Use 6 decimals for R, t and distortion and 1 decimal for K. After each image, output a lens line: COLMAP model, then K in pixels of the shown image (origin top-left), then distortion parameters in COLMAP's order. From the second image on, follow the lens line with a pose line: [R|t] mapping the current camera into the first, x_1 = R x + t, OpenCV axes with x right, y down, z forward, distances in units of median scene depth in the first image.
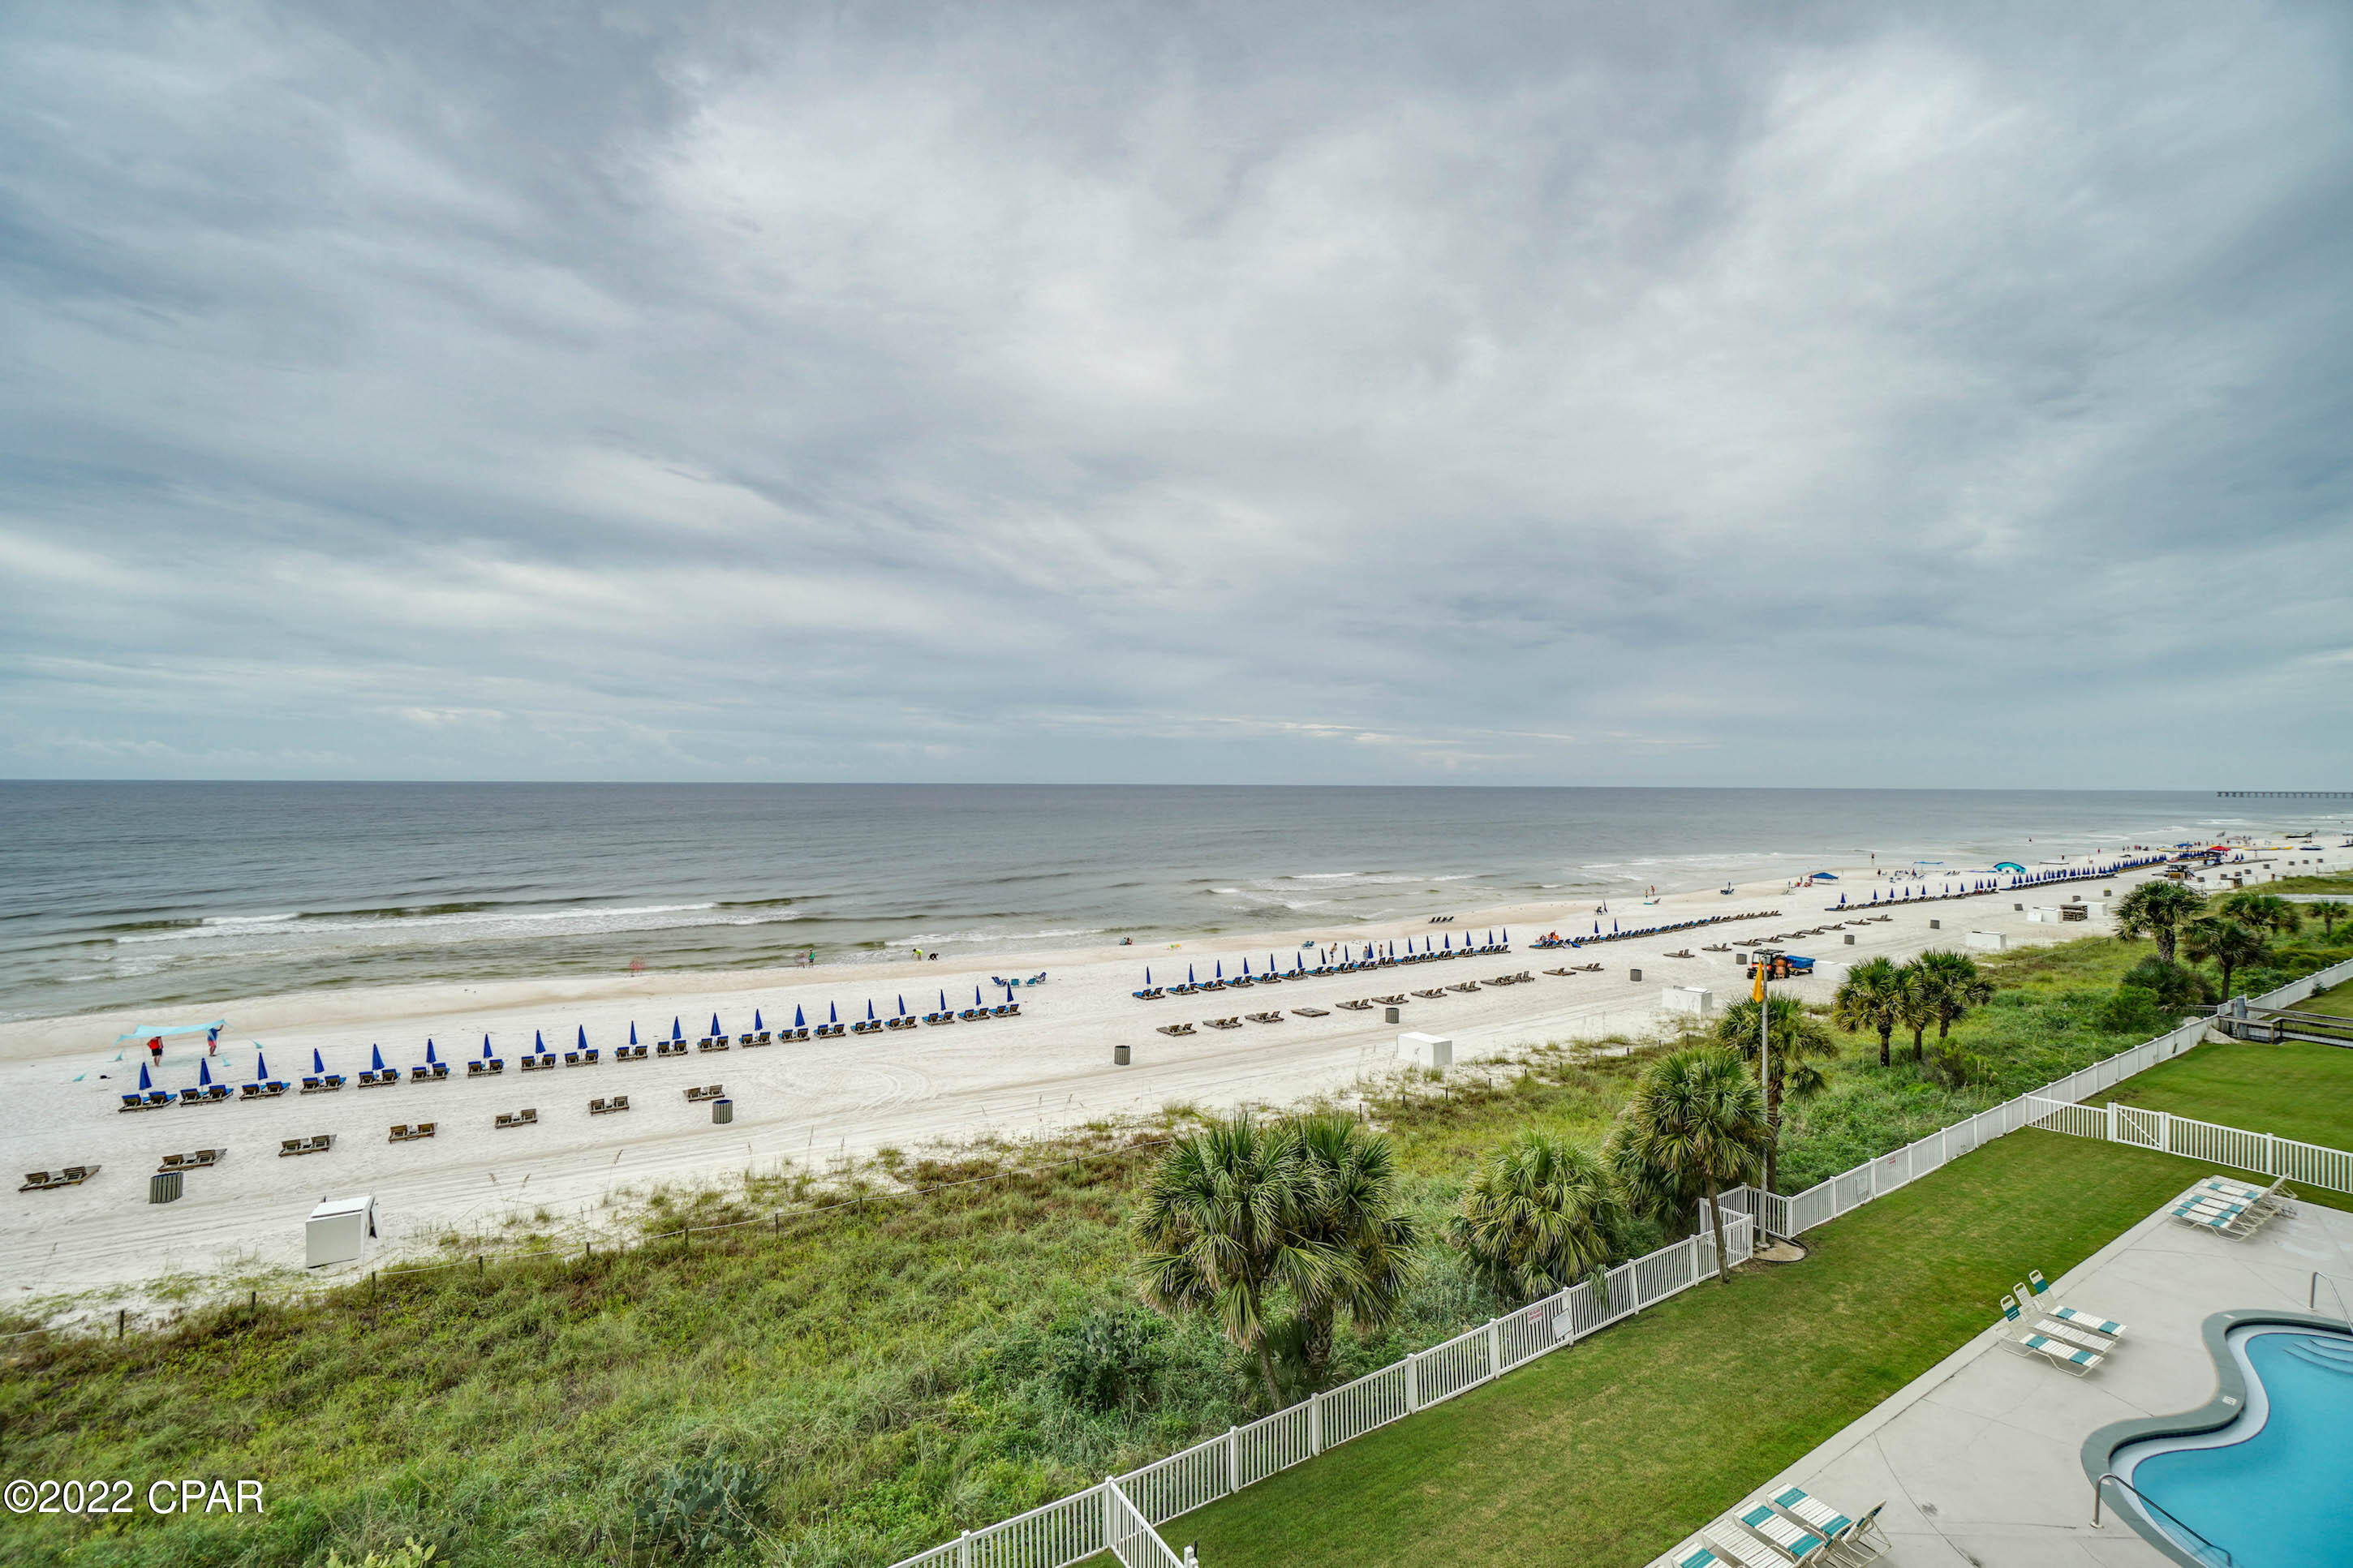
lens RADIAL K [[1040.3, 0, 1150.5], [0, 1040.3, 784.8], [0, 0, 1]] dist [-0.068329, 0.025486]
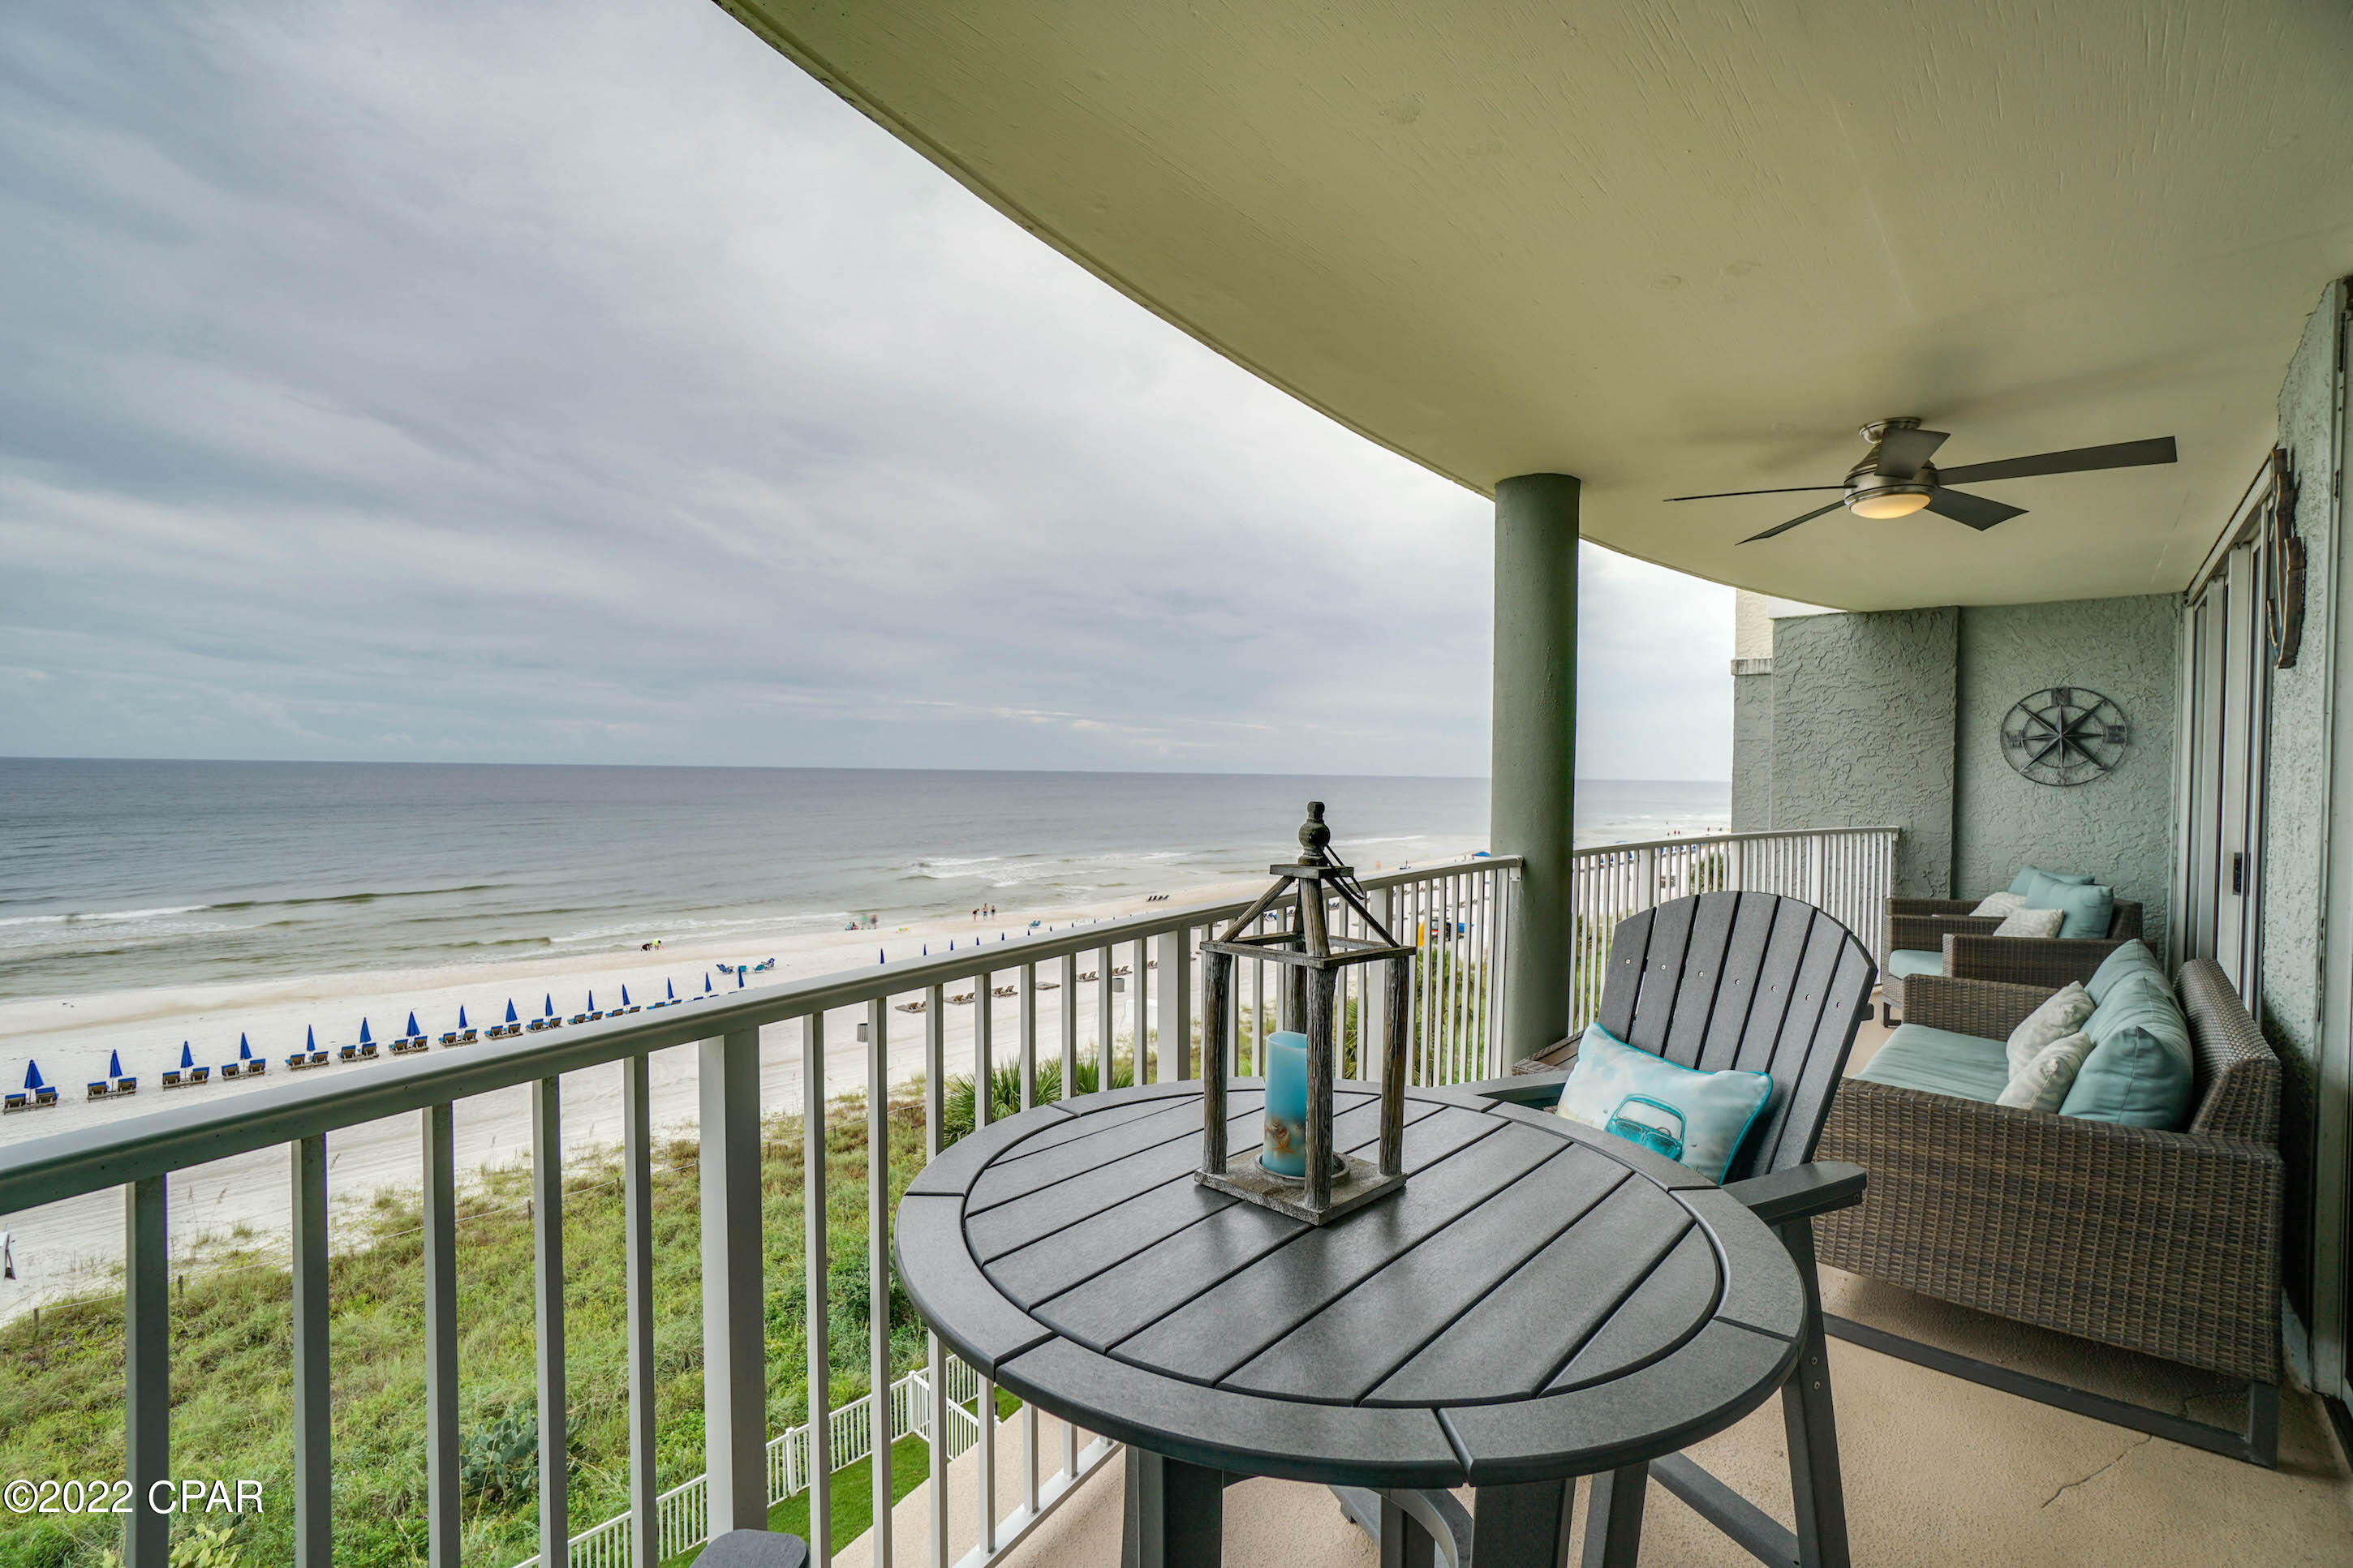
lens RADIAL K [[1040.3, 0, 1150.5], [0, 1040.3, 784.8], [0, 0, 1]] dist [-0.068329, 0.025486]
pose [[0.962857, 0.005876, 0.269947, -0.044143], [-0.009600, 0.999876, 0.012477, -0.000391], [-0.269840, -0.014605, 0.962794, -0.081929]]
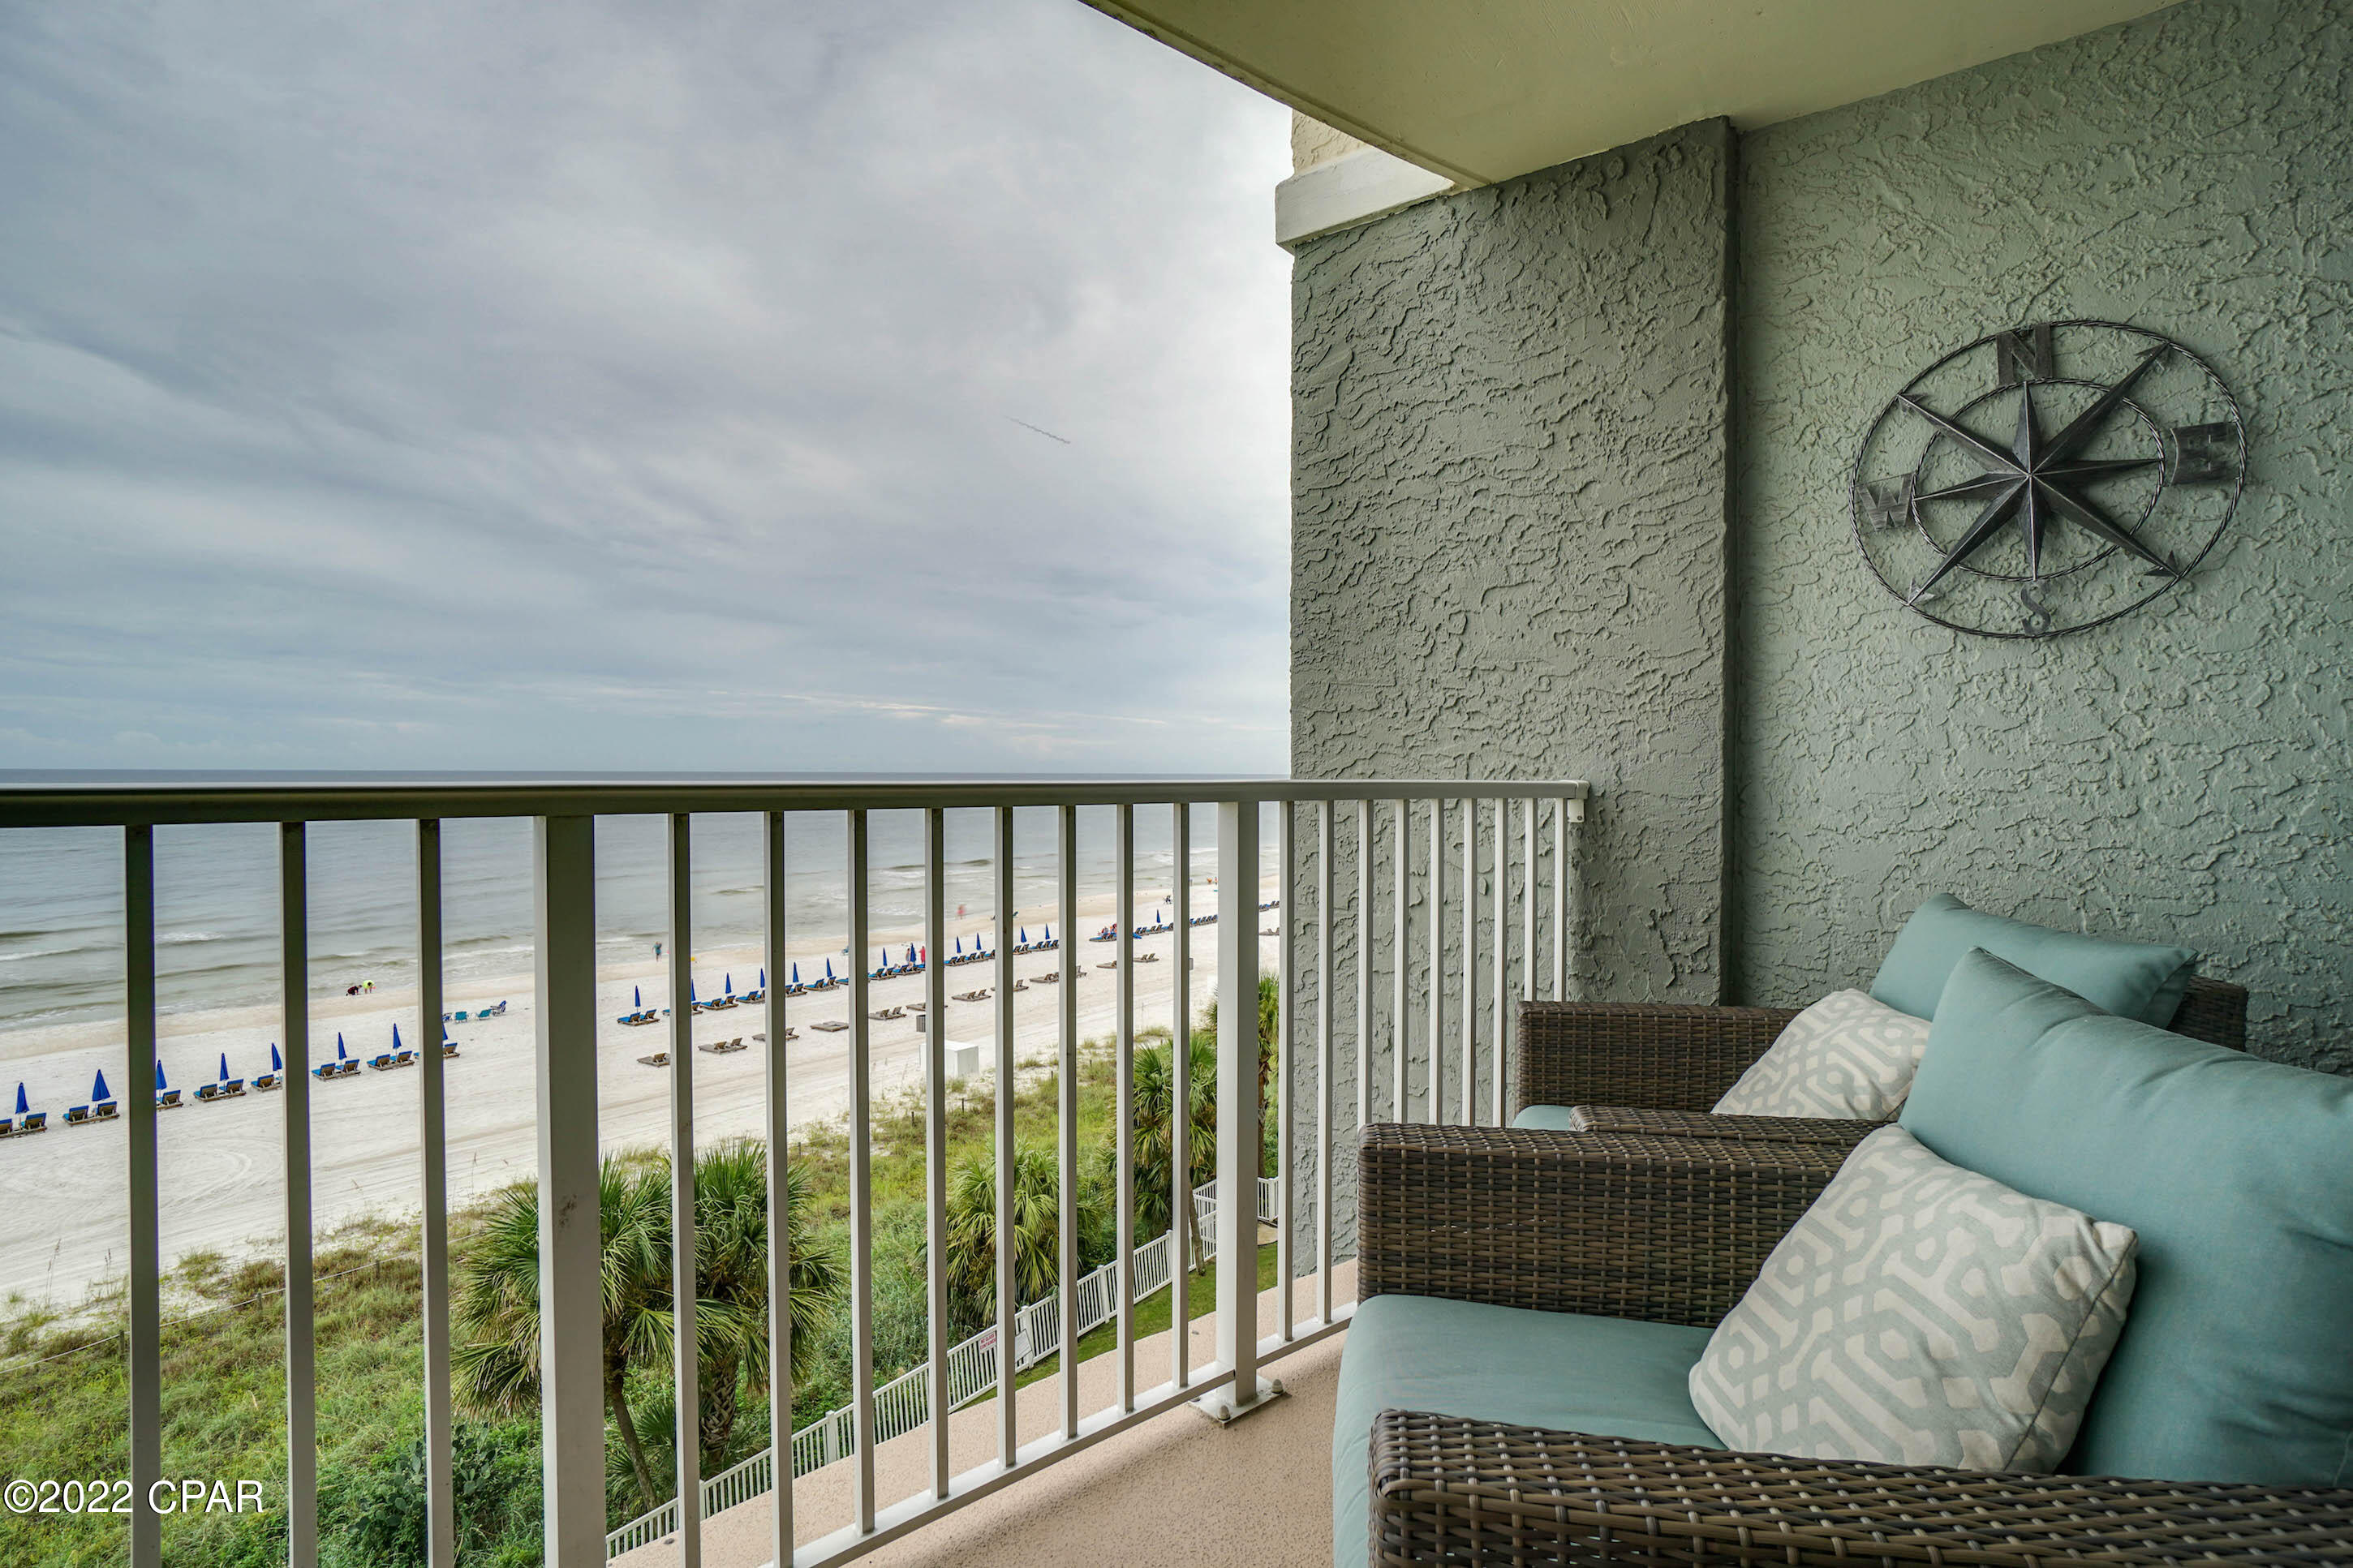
lens RADIAL K [[1151.8, 0, 1148.5], [0, 1151.8, 785.9], [0, 0, 1]] dist [-0.057183, 0.026584]
pose [[0.930366, -0.005711, 0.366589, 0.090395], [0.001174, 0.999920, 0.012600, 0.007859], [-0.366631, -0.011292, 0.930298, 0.004934]]
